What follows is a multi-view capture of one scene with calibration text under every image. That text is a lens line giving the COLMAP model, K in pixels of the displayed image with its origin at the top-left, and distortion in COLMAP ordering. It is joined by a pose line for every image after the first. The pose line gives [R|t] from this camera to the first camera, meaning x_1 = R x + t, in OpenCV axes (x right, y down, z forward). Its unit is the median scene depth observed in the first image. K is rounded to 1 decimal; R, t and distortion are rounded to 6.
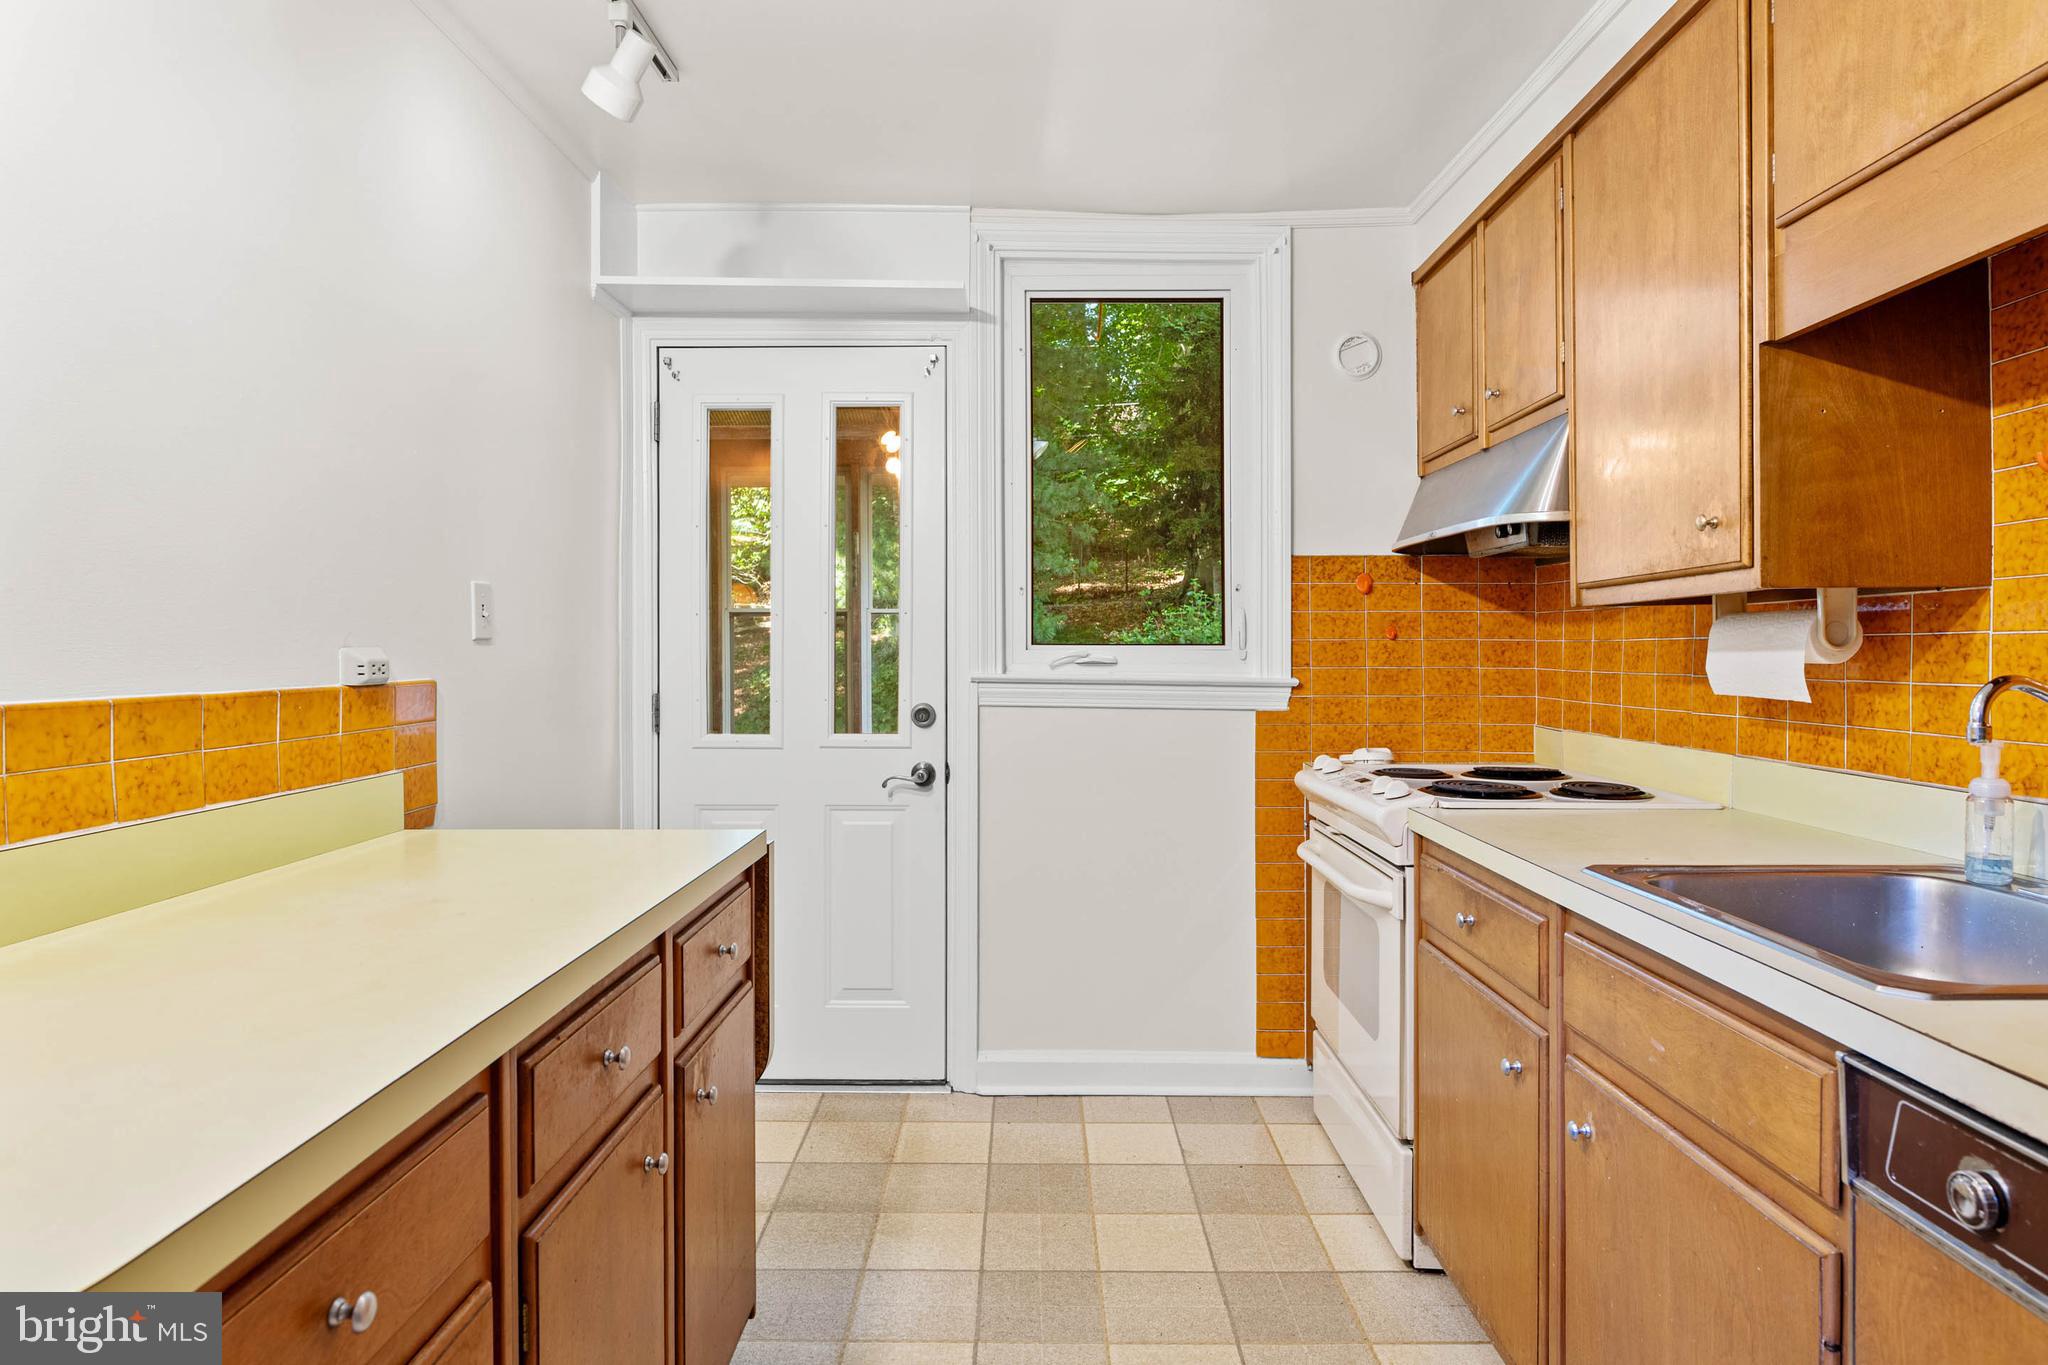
lens RADIAL K [[1181.7, 0, 1024.0], [0, 1181.7, 682.5], [0, 0, 1]] dist [0.002763, -0.000538]
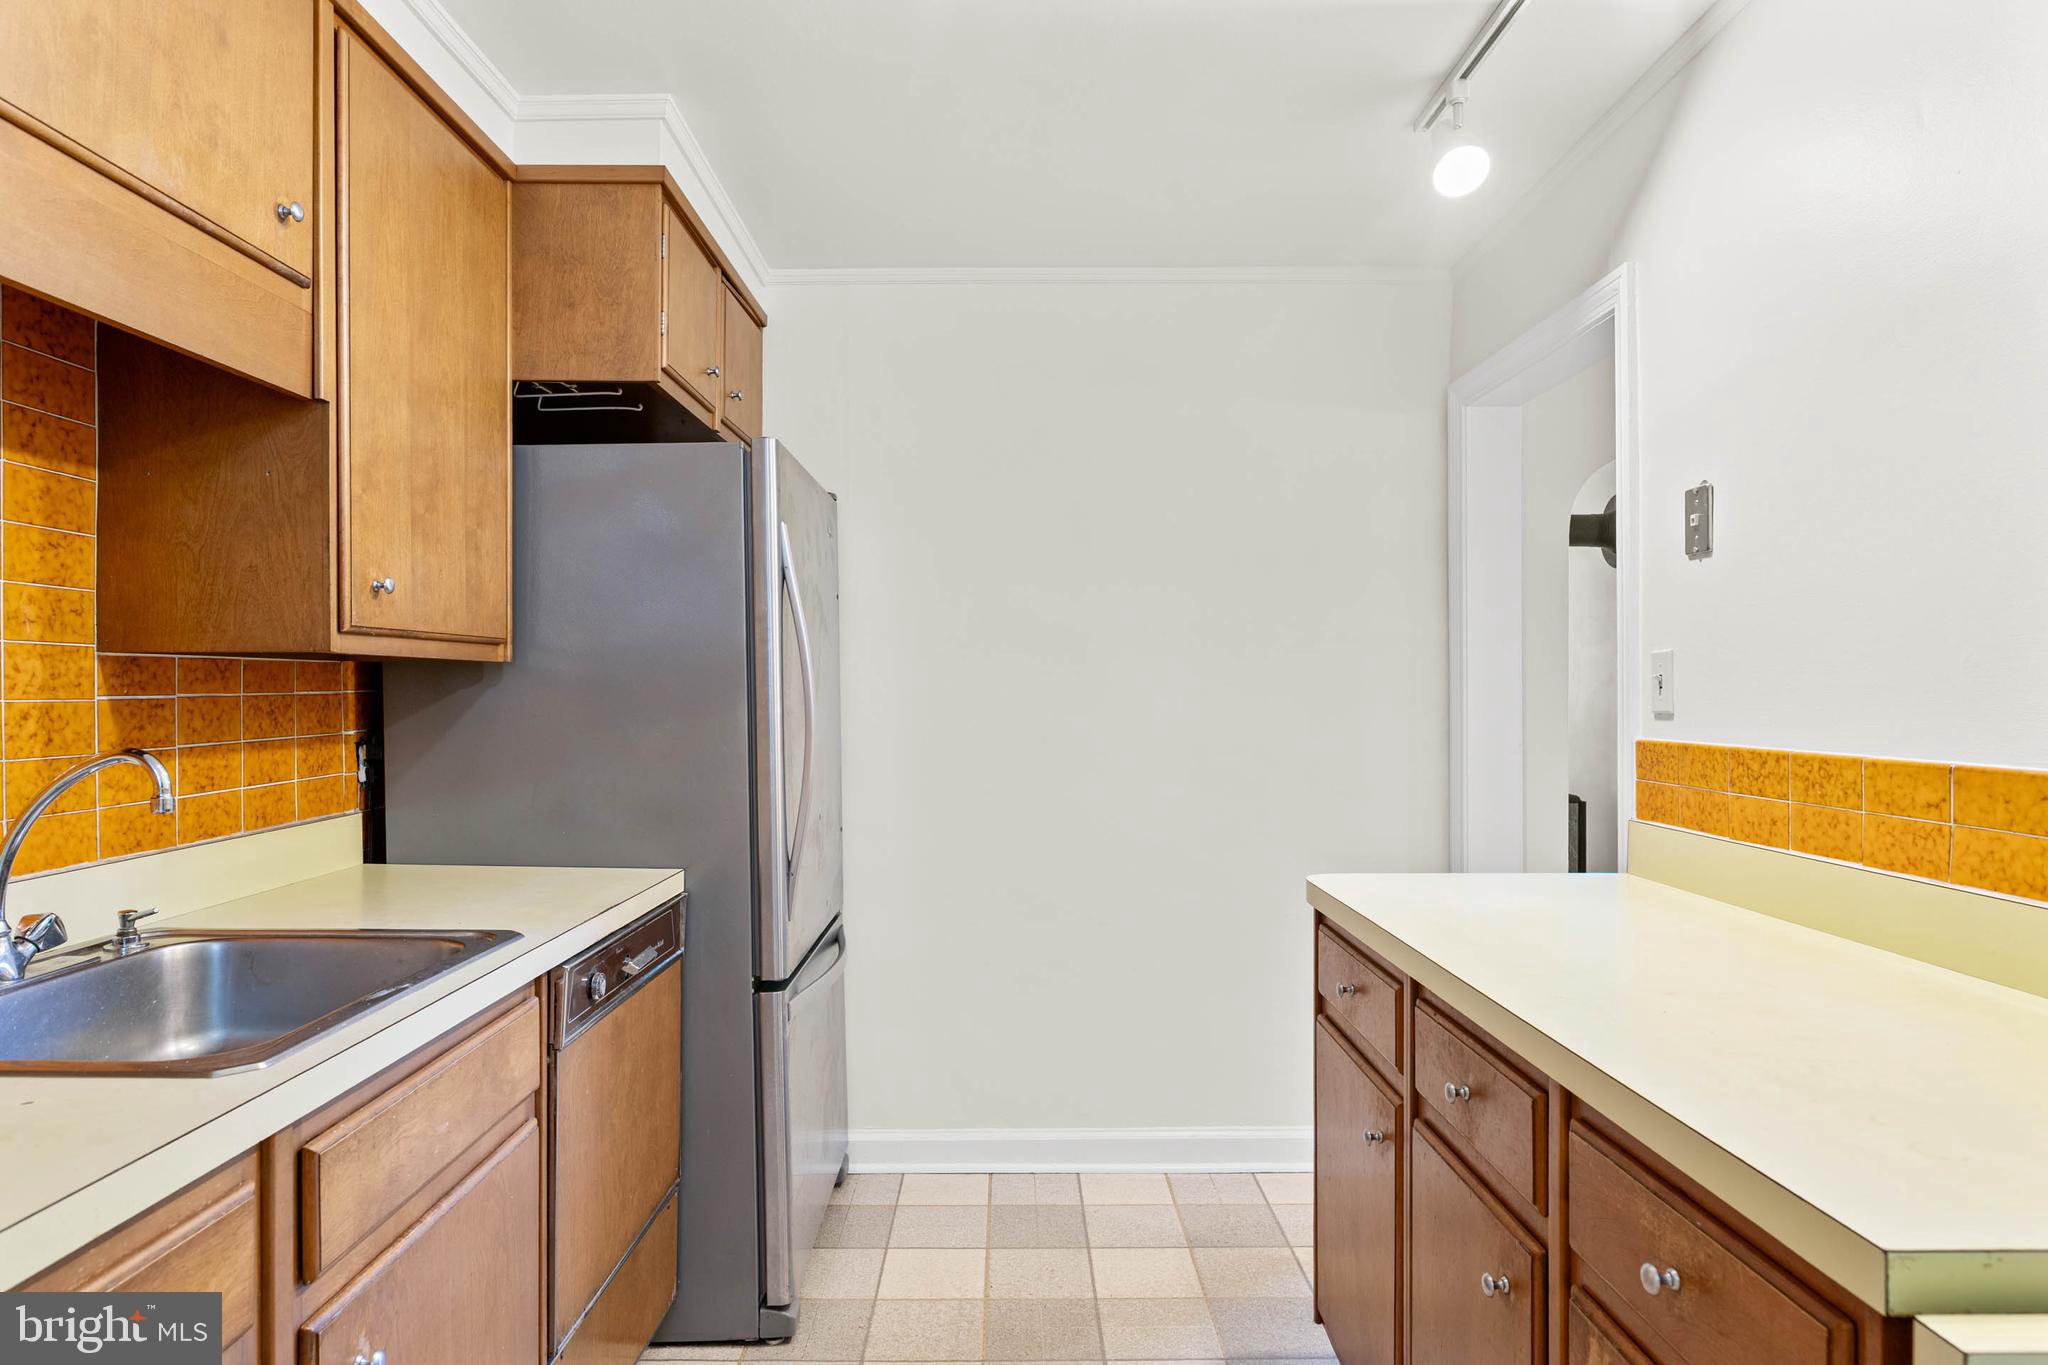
lens RADIAL K [[1181.7, 0, 1024.0], [0, 1181.7, 682.5], [0, 0, 1]] dist [0.002763, -0.000538]
pose [[-0.999781, 0.002026, -0.020819, 0.076627], [0.001710, 0.999883, 0.015176, -0.076979], [0.020848, 0.015137, -0.999668, 2.024985]]
